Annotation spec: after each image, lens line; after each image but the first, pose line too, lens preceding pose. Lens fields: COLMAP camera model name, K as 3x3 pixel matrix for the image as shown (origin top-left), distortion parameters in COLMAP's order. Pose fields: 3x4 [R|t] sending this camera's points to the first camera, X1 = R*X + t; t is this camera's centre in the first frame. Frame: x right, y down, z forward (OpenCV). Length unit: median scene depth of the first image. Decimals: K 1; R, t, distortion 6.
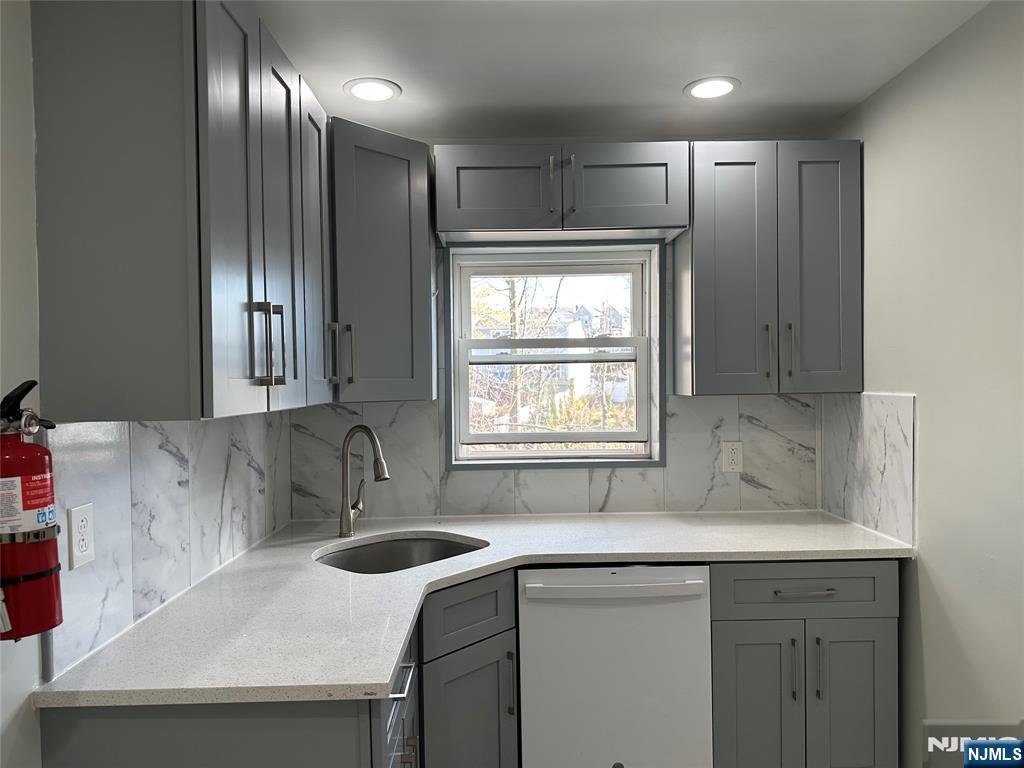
lens RADIAL K [[701.6, 0, 509.4], [0, 701.6, 392.8], [0, 0, 1]] dist [0.037119, -0.031359]
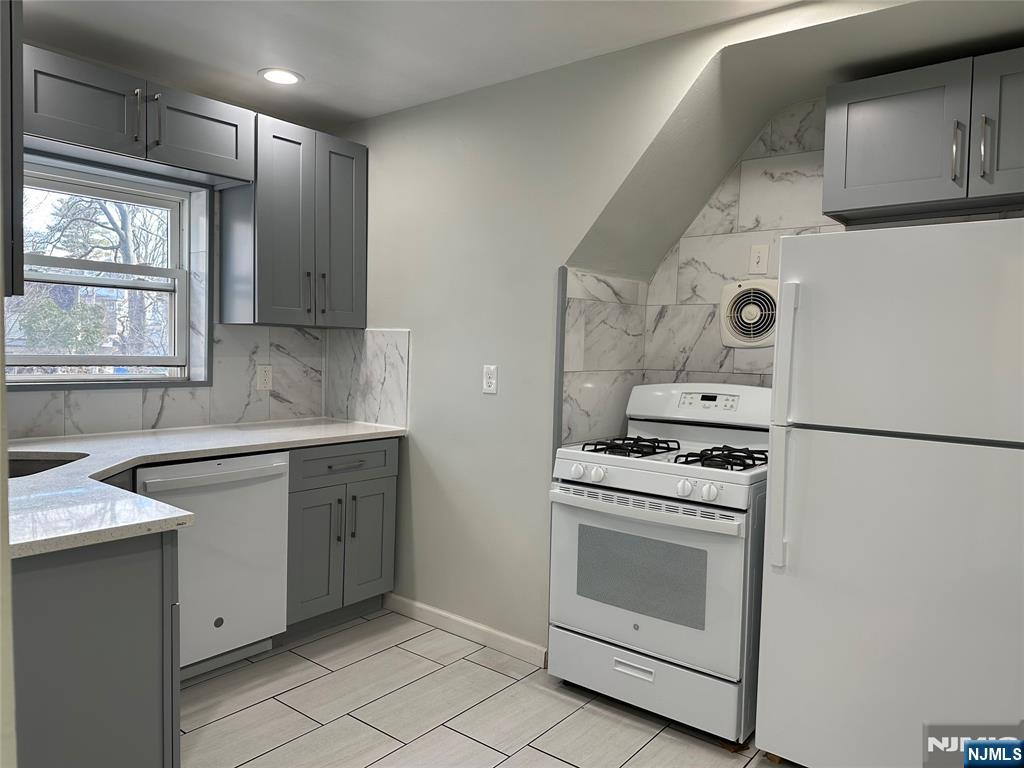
lens RADIAL K [[701.6, 0, 534.3], [0, 701.6, 392.1], [0, 0, 1]] dist [0.037119, -0.031359]
pose [[0.624150, -0.018607, 0.781083, -0.367784], [-0.027830, 0.998553, 0.046026, 0.049194], [-0.780809, -0.050465, 0.622728, -0.138249]]
